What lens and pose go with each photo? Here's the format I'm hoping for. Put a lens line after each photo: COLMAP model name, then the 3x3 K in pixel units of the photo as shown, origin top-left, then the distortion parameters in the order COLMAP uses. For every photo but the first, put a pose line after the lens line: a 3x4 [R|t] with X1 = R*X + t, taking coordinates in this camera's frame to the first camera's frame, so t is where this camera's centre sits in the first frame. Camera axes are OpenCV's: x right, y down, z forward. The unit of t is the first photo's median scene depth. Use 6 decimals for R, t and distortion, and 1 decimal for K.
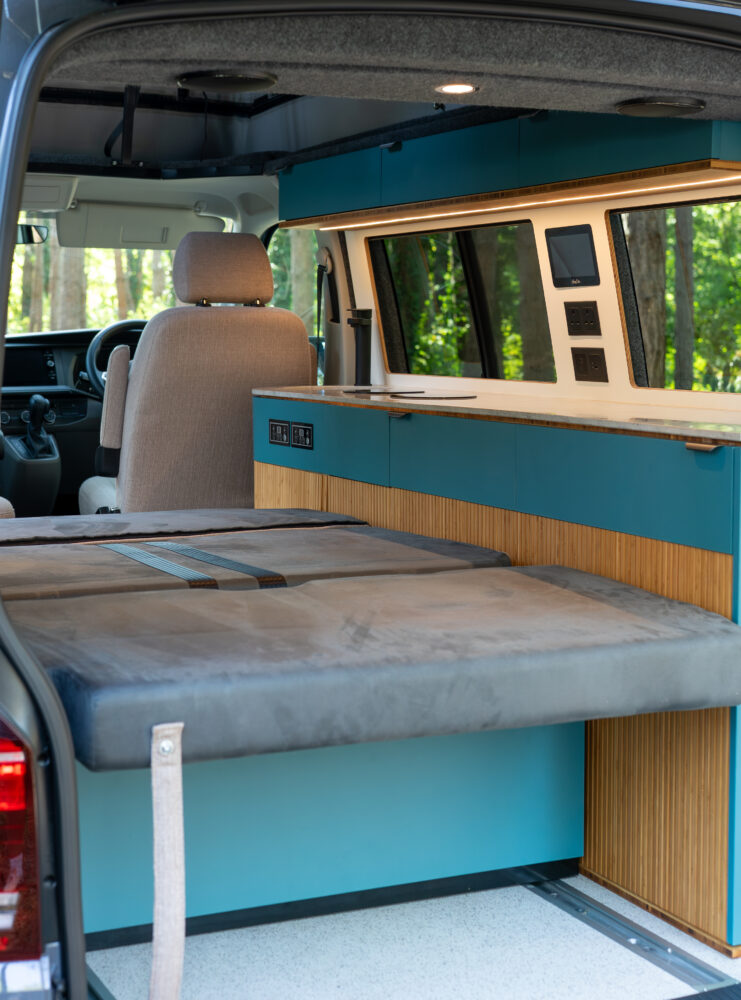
lens RADIAL K [[1849.5, 0, 369.7], [0, 1849.5, 501.0], [0, 0, 1]] dist [0.016649, 0.000000]
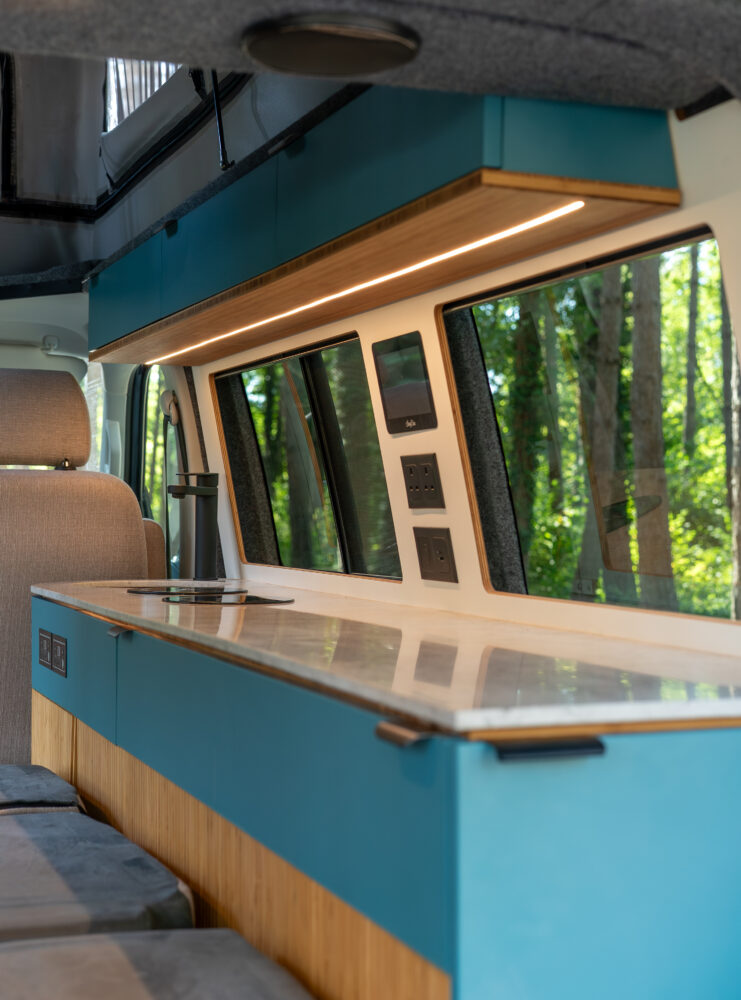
lens RADIAL K [[1849.5, 0, 371.2], [0, 1849.5, 499.2], [0, 0, 1]] dist [0.016649, 0.000000]
pose [[0.996539, 0.001571, -0.083112, 0.145589], [-0.009771, 0.995104, -0.098351, -0.029207], [0.082551, 0.098823, 0.991675, 0.359987]]
